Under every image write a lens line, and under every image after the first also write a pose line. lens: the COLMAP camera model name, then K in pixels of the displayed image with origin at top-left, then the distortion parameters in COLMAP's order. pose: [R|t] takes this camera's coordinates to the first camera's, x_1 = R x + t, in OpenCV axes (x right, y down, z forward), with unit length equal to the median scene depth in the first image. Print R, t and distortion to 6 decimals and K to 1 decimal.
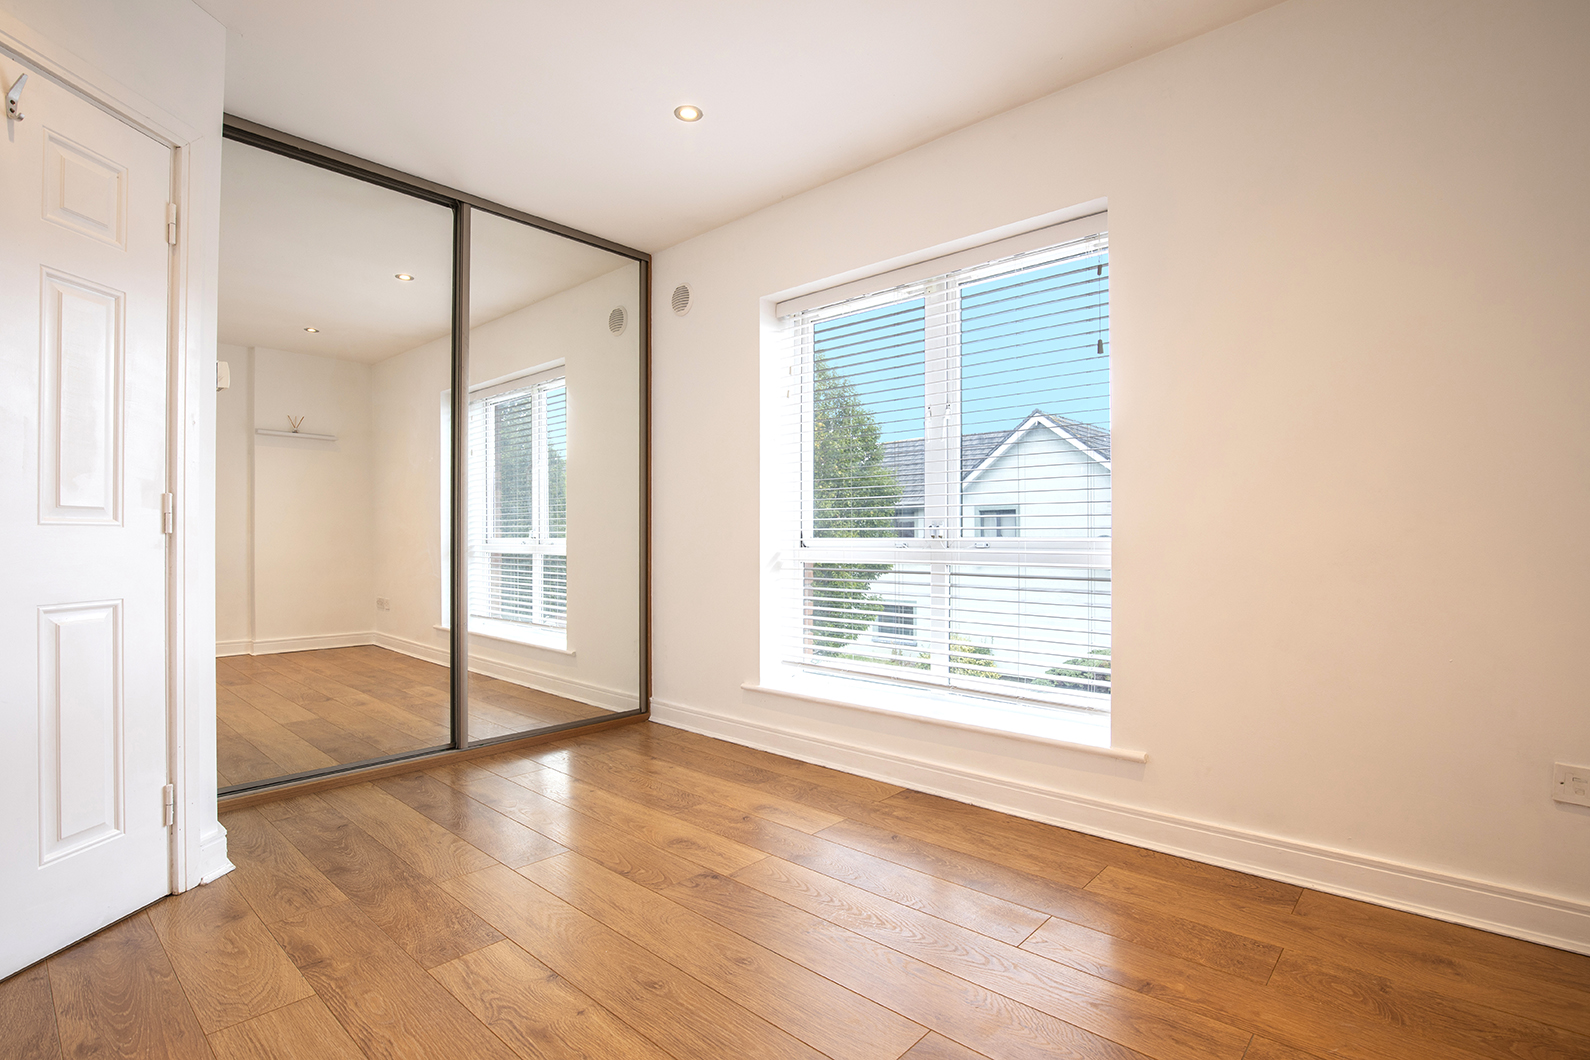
lens RADIAL K [[740.1, 0, 790.5], [0, 740.1, 533.9], [0, 0, 1]] dist [-0.033495, 0.004805]
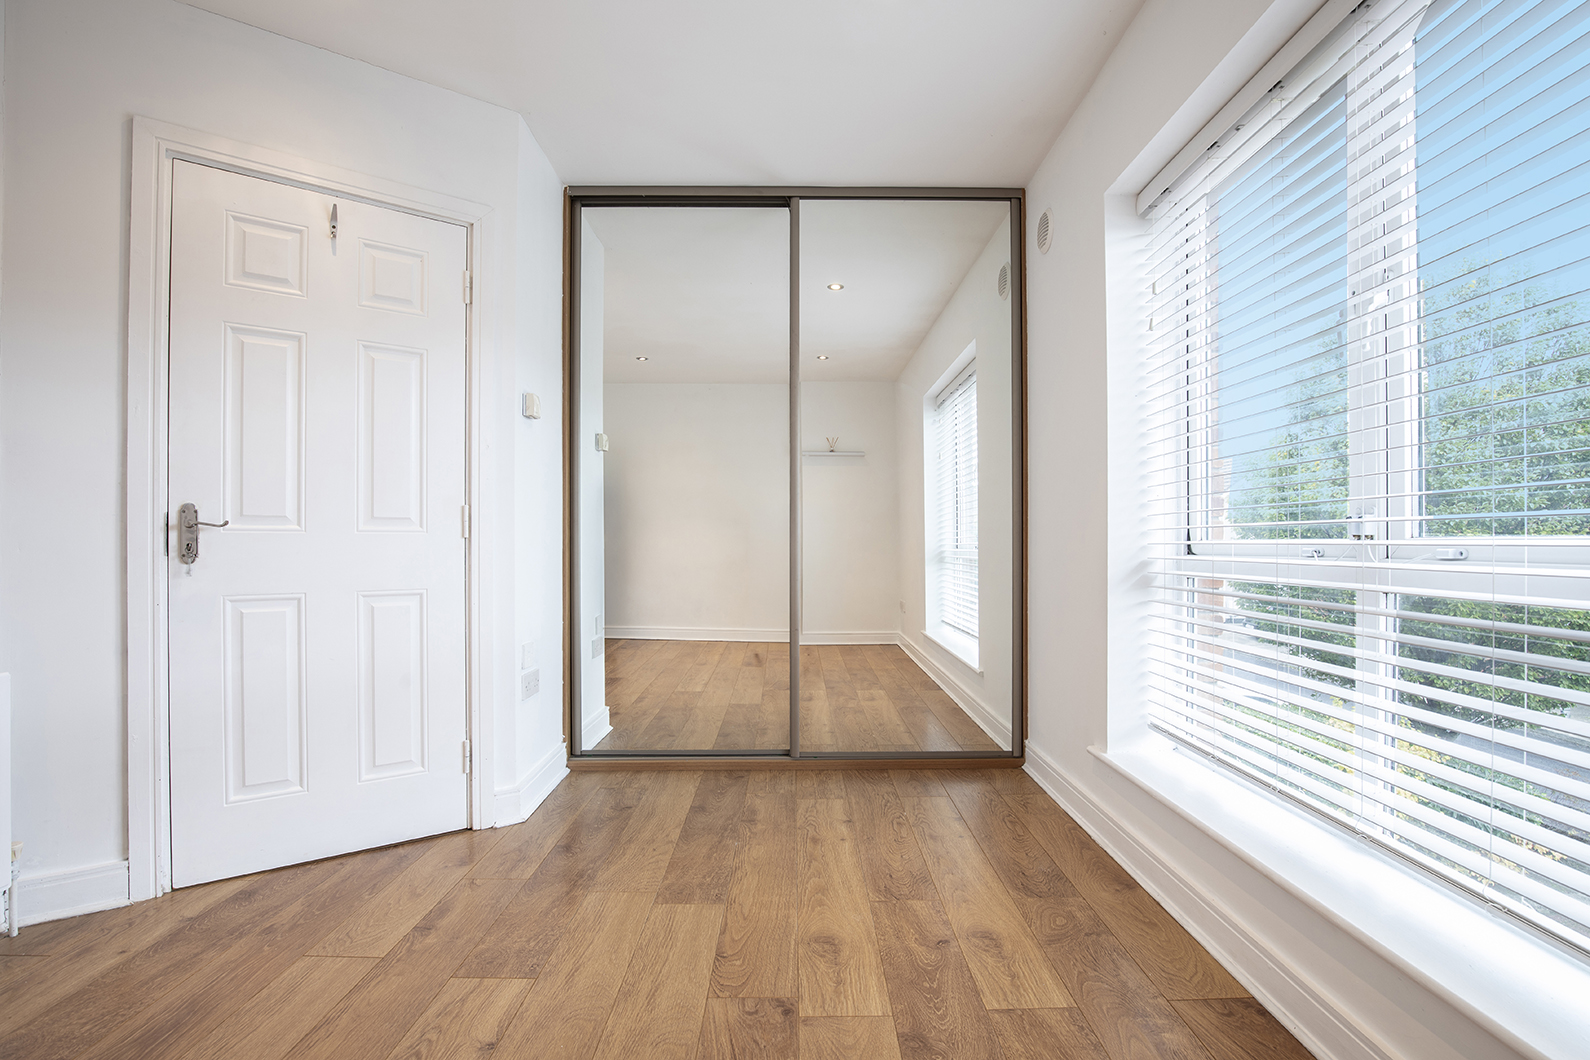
lens RADIAL K [[740.1, 0, 763.7], [0, 740.1, 546.8], [0, 0, 1]] dist [-0.033495, 0.004805]
pose [[0.684062, 0.001870, -0.729422, 0.282161], [0.005355, 0.999957, 0.007586, 0.005116], [0.729404, -0.009095, 0.684022, 0.351159]]
